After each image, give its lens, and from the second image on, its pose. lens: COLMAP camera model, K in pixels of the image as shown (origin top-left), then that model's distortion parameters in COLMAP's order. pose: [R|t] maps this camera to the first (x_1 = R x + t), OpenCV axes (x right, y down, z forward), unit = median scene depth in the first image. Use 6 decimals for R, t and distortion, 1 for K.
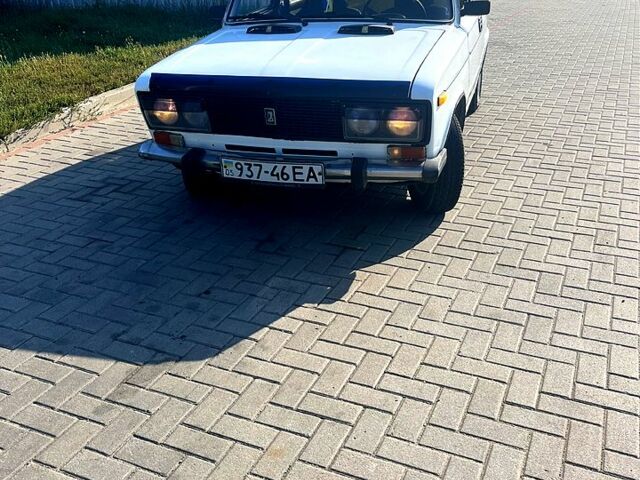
lens RADIAL K [[640.2, 0, 322.7], [0, 640.2, 242.4], [0, 0, 1]] dist [0.044799, 0.000000]
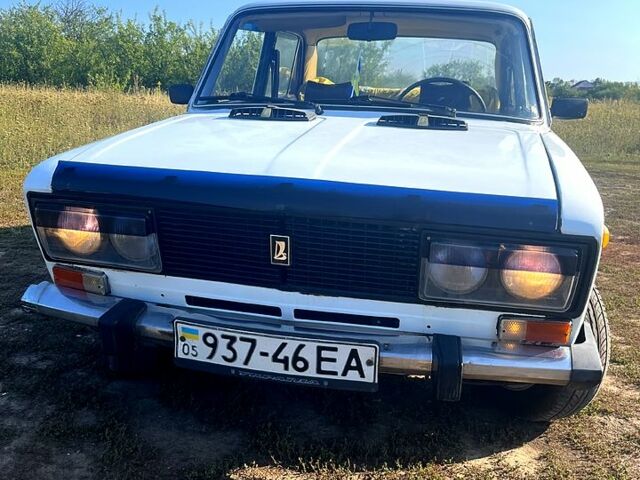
lens RADIAL K [[640.2, 0, 321.3], [0, 640.2, 234.8], [0, 0, 1]] dist [0.044799, 0.000000]
pose [[0.993414, 0.053889, 0.101120, -0.099367], [-0.030894, 0.975791, -0.216513, -0.092588], [-0.110339, 0.211963, 0.971029, 0.467808]]
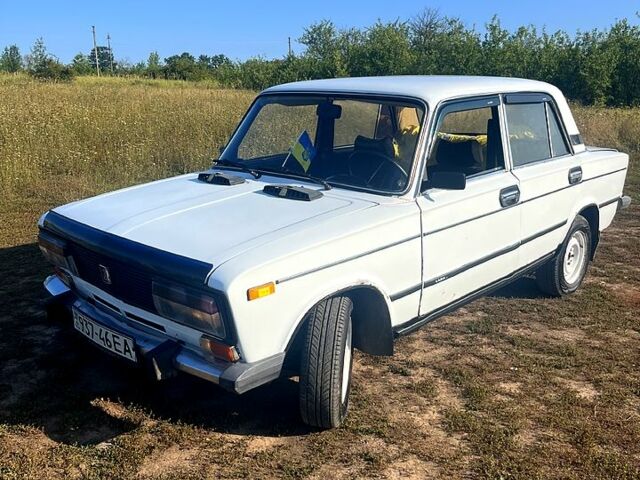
lens RADIAL K [[640.2, 0, 322.2], [0, 640.2, 239.6], [0, 0, 1]] dist [0.044799, 0.000000]
pose [[0.896205, 0.154405, -0.415903, 0.539873], [-0.230215, 0.963238, -0.138472, -0.182928], [0.379232, 0.219846, 0.898805, 0.290050]]
